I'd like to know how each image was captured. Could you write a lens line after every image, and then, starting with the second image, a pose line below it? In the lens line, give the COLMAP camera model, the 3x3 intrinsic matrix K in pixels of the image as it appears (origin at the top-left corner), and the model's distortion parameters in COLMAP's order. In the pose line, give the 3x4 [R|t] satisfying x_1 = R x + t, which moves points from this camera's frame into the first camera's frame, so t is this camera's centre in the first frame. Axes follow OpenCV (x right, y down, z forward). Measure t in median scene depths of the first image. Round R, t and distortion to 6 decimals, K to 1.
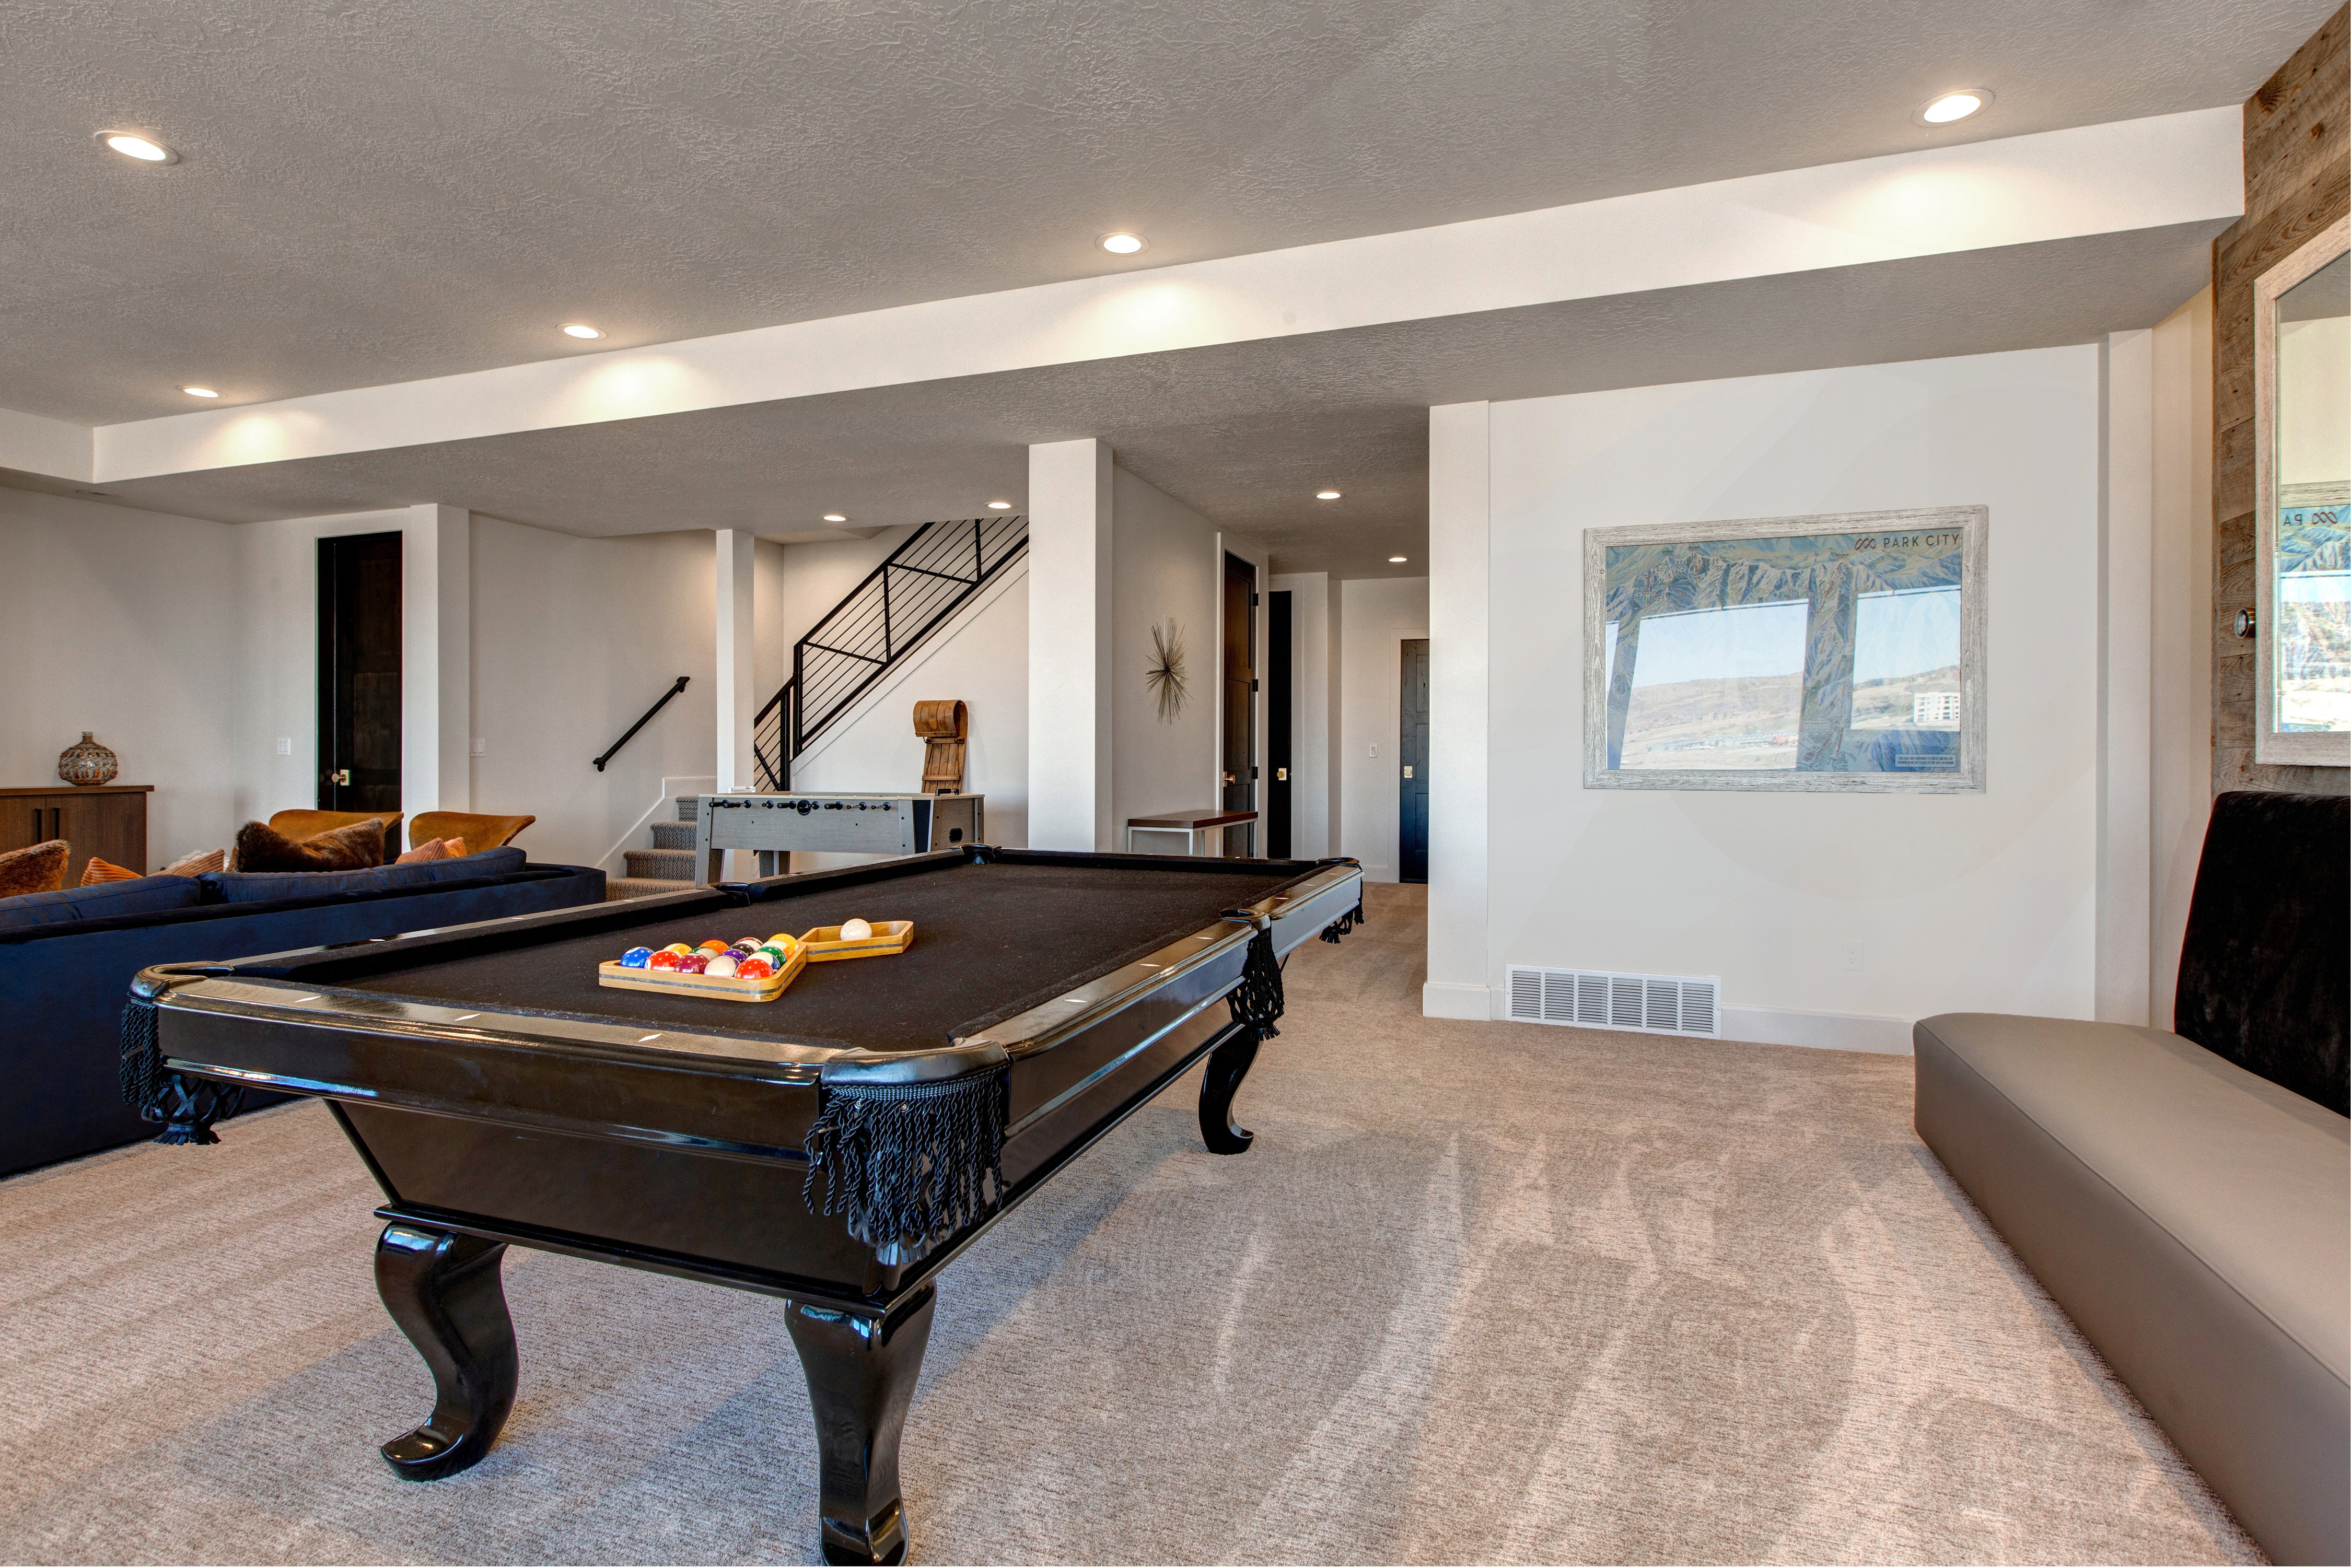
lens RADIAL K [[1169.2, 0, 1166.3], [0, 1169.2, 746.8], [0, 0, 1]] dist [-0.001942, -0.000012]
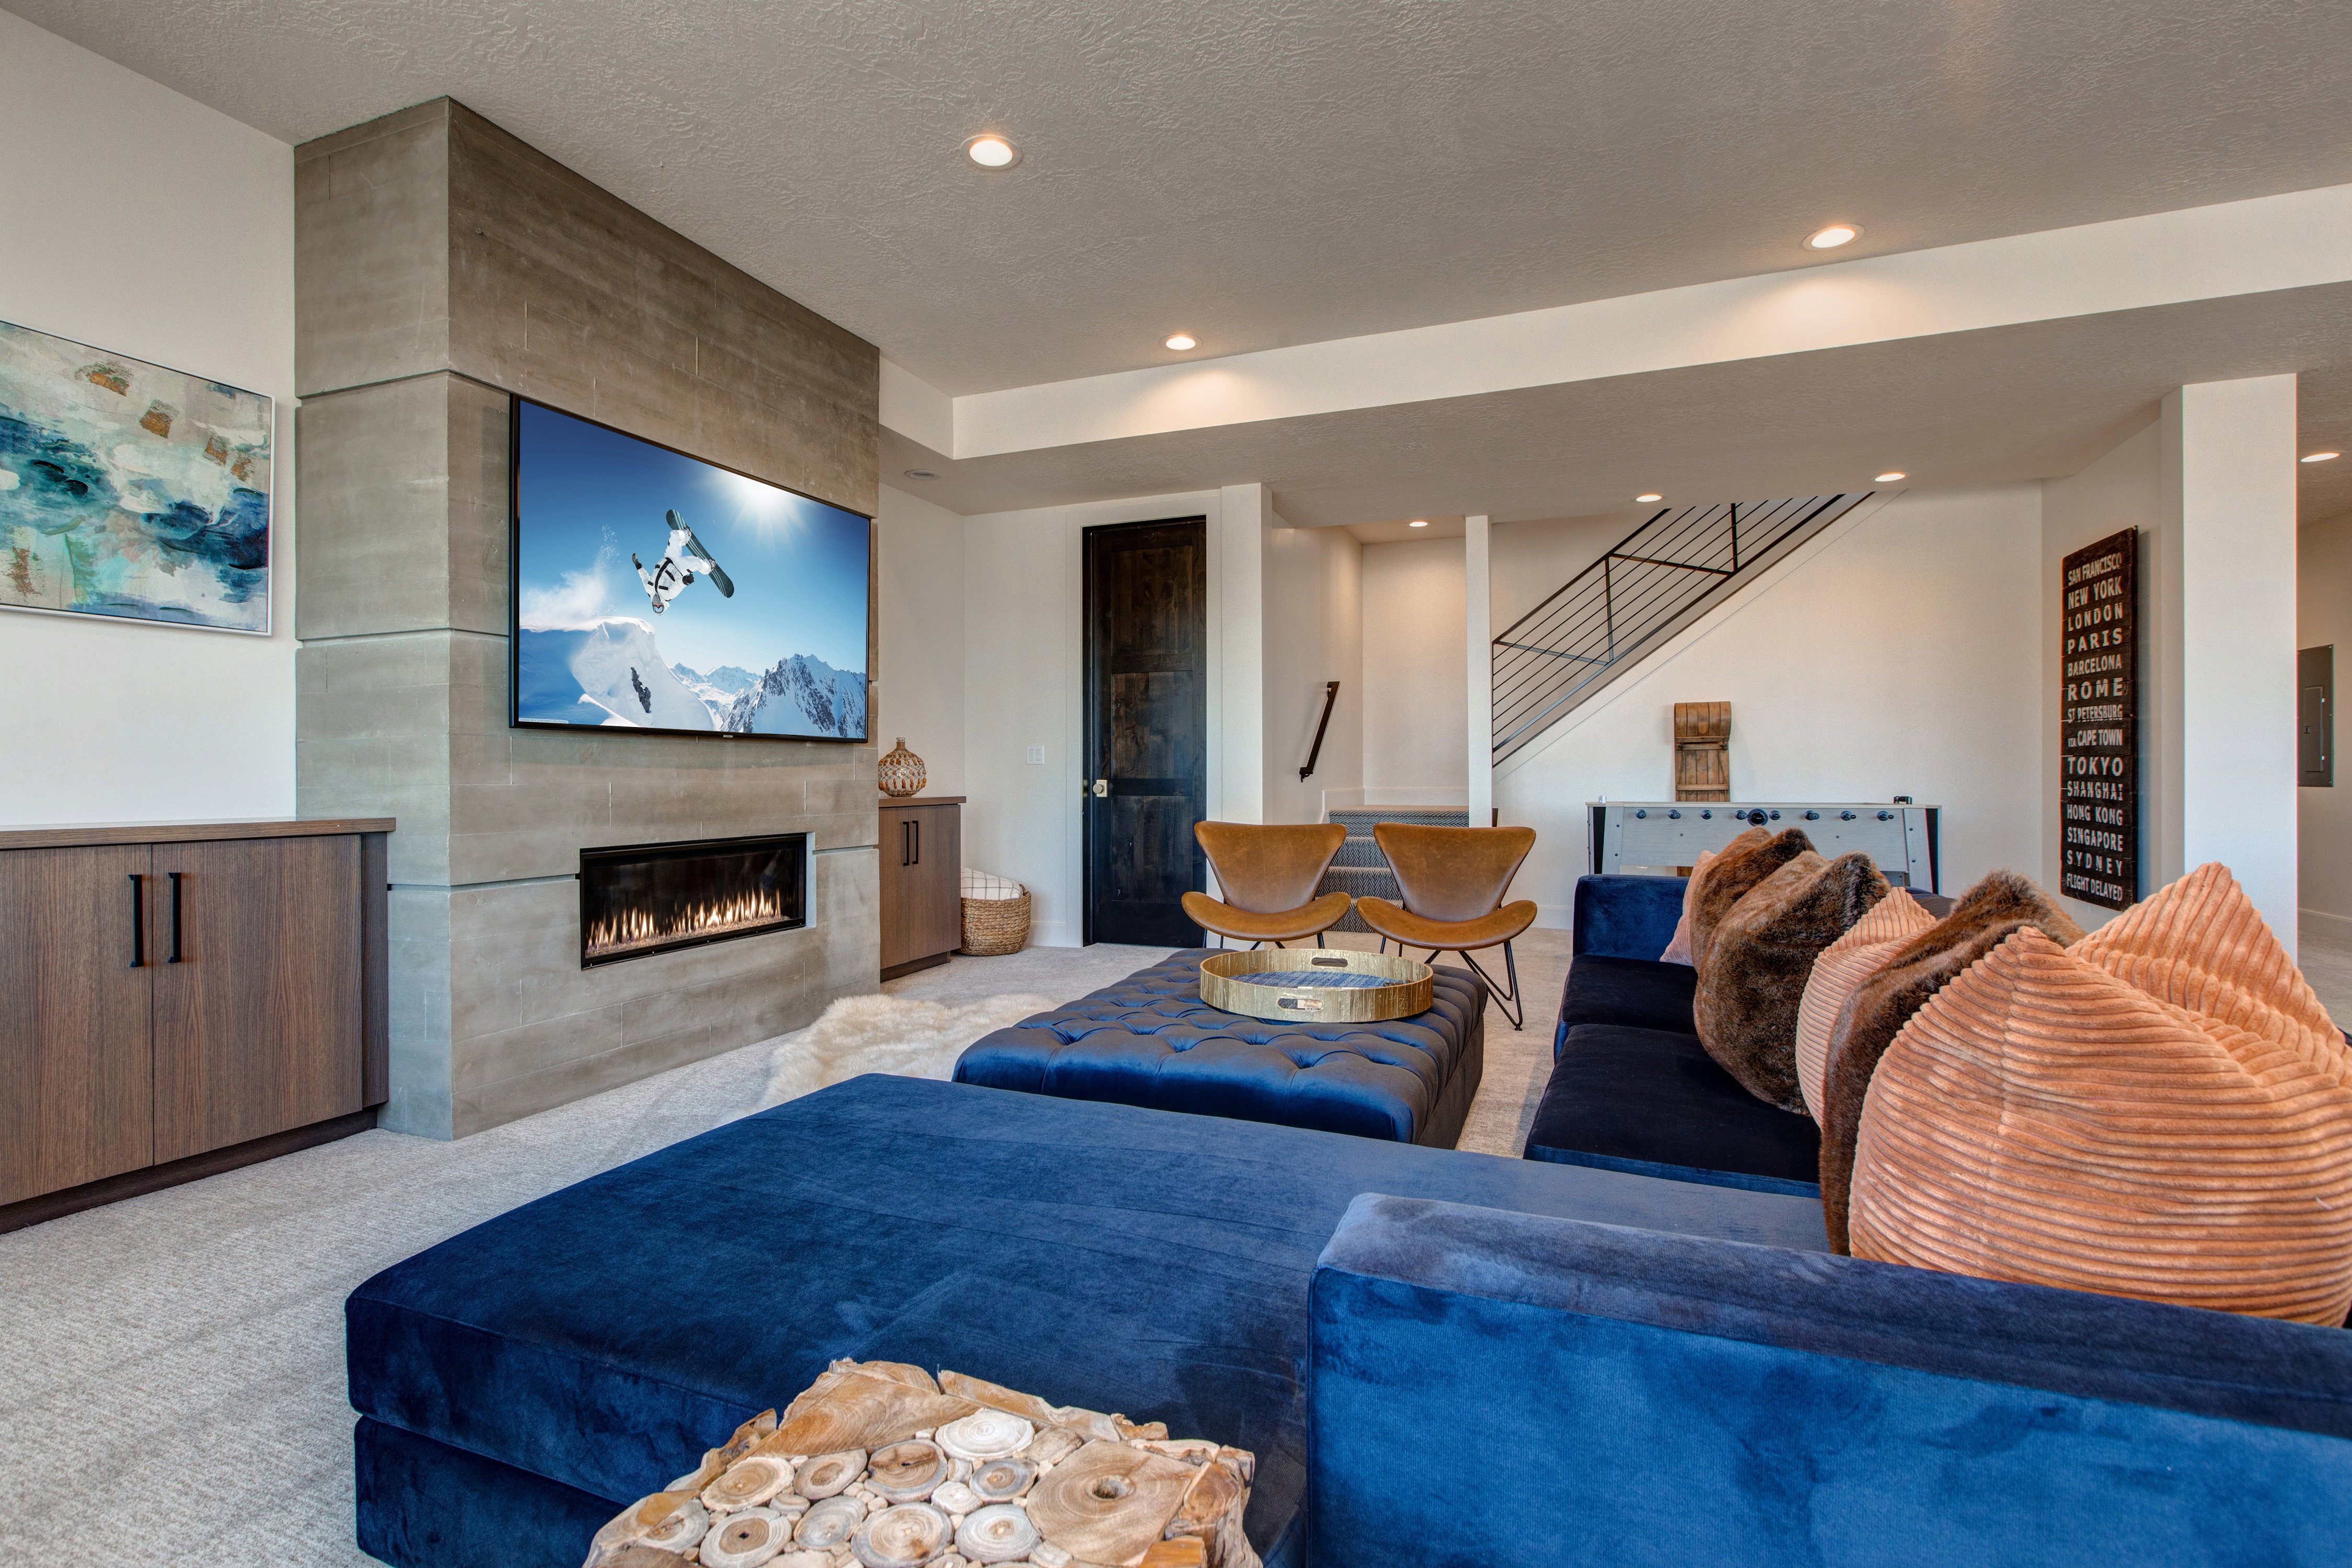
lens RADIAL K [[1101.1, 0, 1129.4], [0, 1101.1, 785.6], [0, 0, 1]] dist [-0.000461, 0.000081]
pose [[0.999309, -0.003483, -0.037016, -0.603594], [0.003980, 0.999903, 0.013347, 0.011754], [0.036966, -0.013485, 0.999226, 0.124308]]
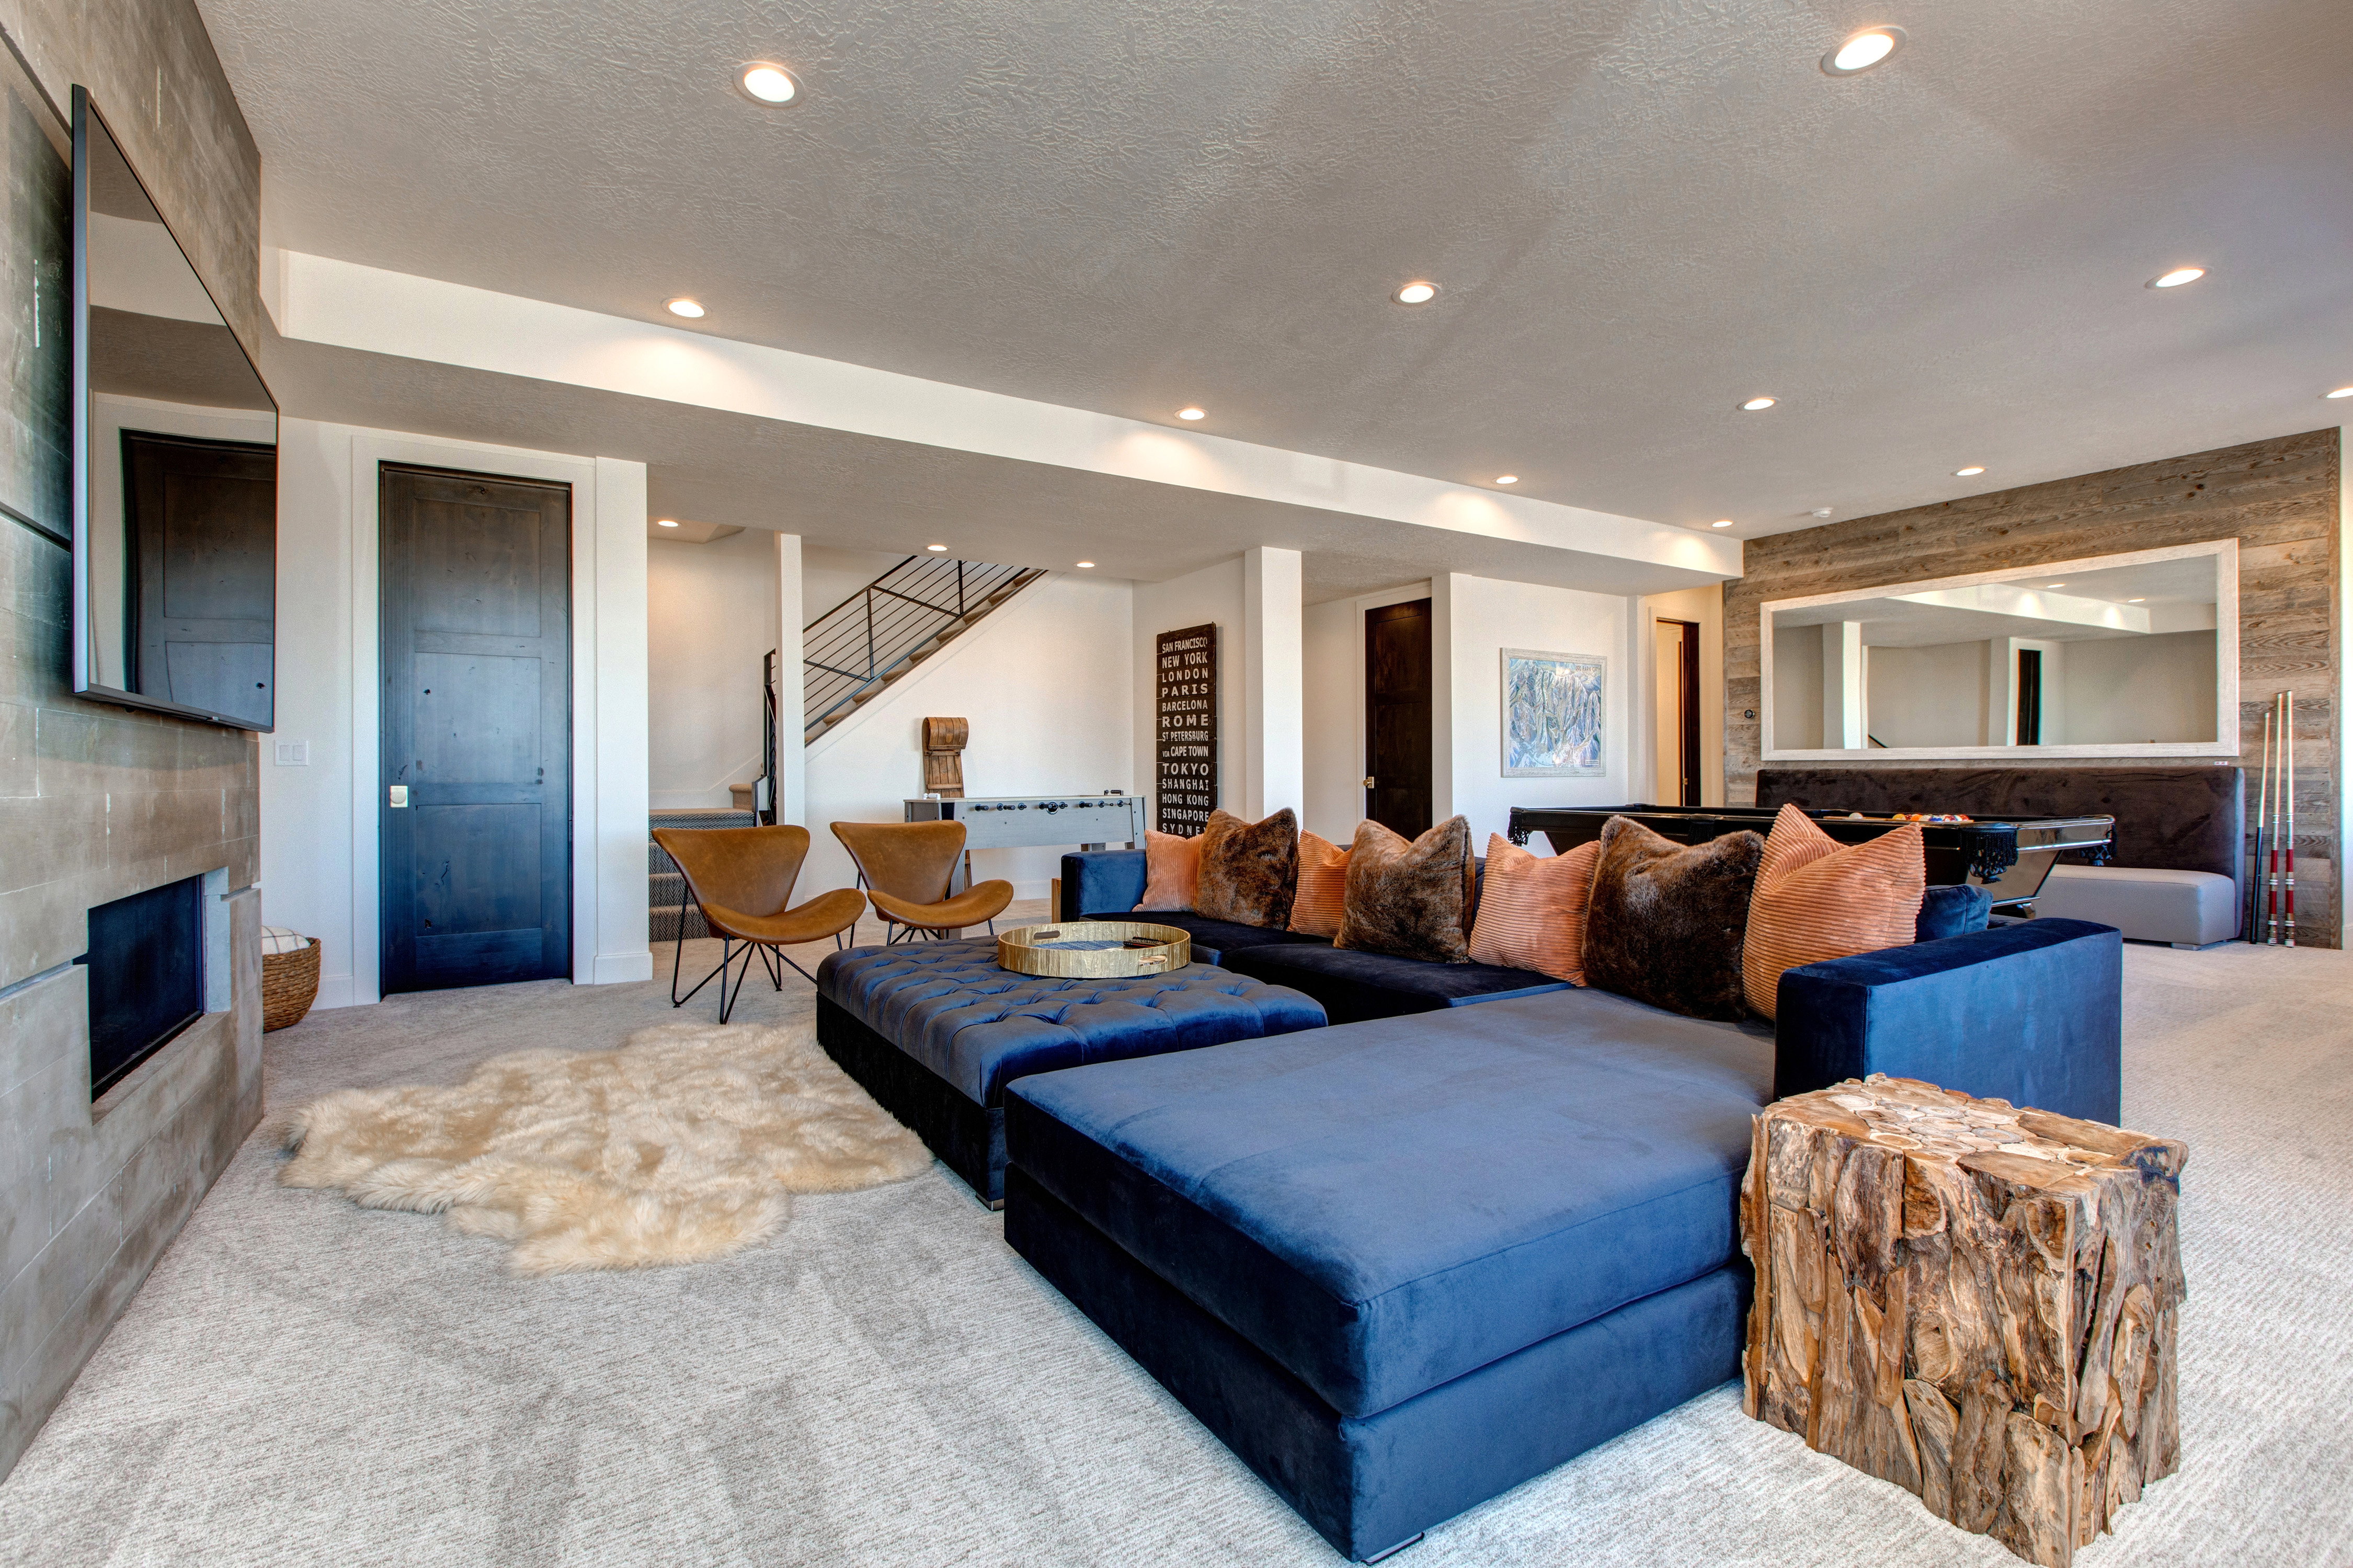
lens RADIAL K [[1067.4, 0, 1136.1], [0, 1067.4, 786.4], [0, 0, 1]] dist [0.001044, 0.000095]
pose [[0.616673, -0.015769, 0.787062, -0.885533], [0.006292, 0.999866, 0.015103, 0.012047], [-0.787195, -0.004362, 0.616689, 0.218783]]
